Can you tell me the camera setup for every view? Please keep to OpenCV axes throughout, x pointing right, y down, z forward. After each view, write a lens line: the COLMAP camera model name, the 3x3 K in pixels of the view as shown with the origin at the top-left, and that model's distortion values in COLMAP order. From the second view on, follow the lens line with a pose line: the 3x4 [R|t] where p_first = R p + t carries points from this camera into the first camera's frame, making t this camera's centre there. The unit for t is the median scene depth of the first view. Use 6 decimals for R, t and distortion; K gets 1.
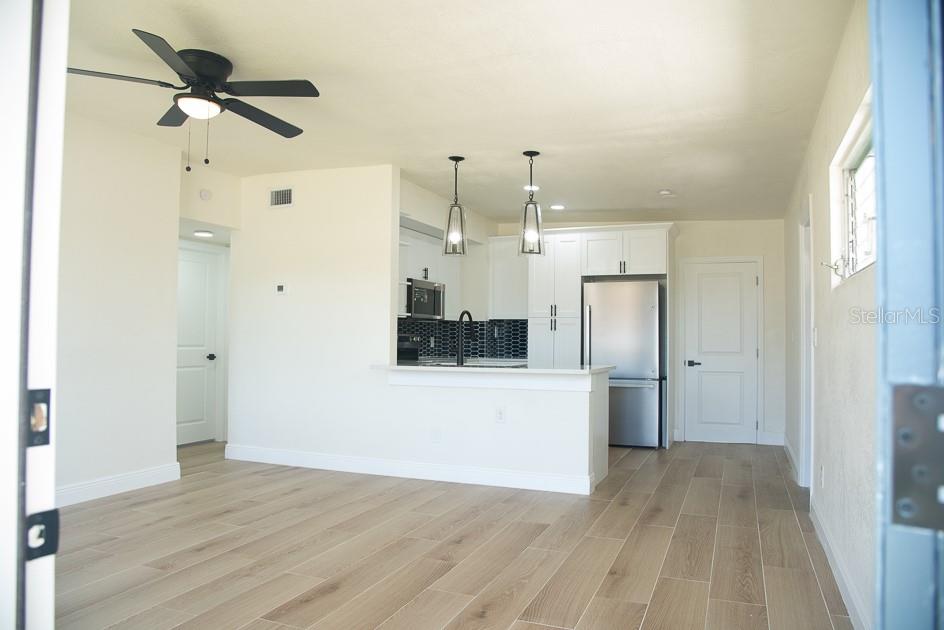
lens RADIAL K [[649.2, 0, 477.8], [0, 649.2, 322.1], [0, 0, 1]] dist [-0.095278, 0.046098]
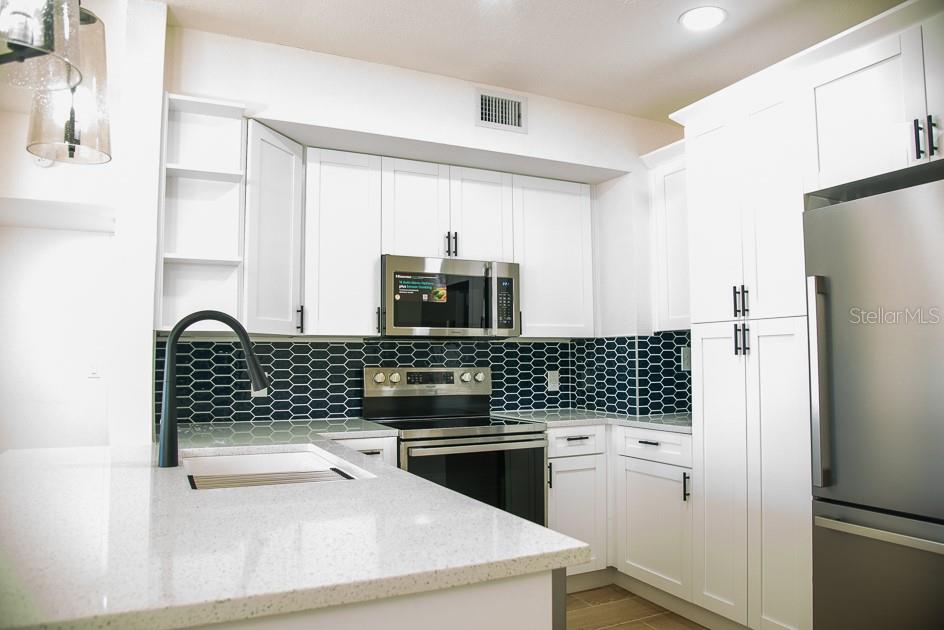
lens RADIAL K [[649.2, 0, 468.8], [0, 649.2, 319.7], [0, 0, 1]] dist [-0.095278, 0.046098]
pose [[0.744756, -0.054189, -0.665133, 0.291447], [0.029143, 0.998388, -0.048708, 0.007259], [0.666700, 0.016891, 0.745134, 0.745655]]
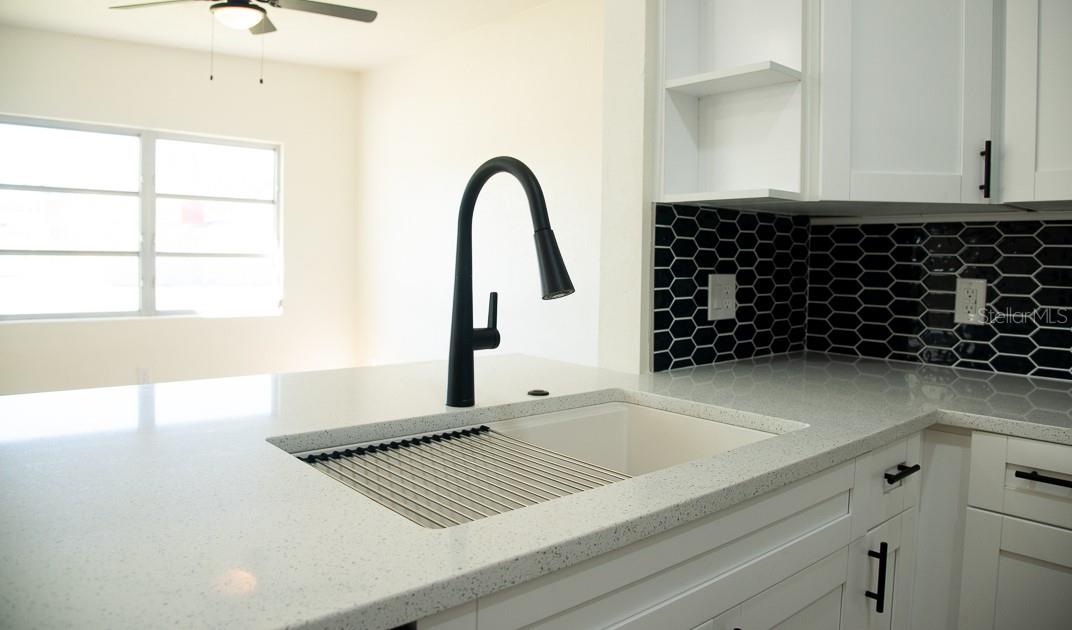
lens RADIAL K [[731.2, 0, 563.5], [0, 731.2, 281.5], [0, 0, 1]] dist [-0.101163, 0.013332]
pose [[-0.427847, 0.016043, -0.903709, 0.166180], [0.001148, 0.999851, 0.017206, 0.015601], [0.903851, 0.006324, -0.427802, 1.002811]]
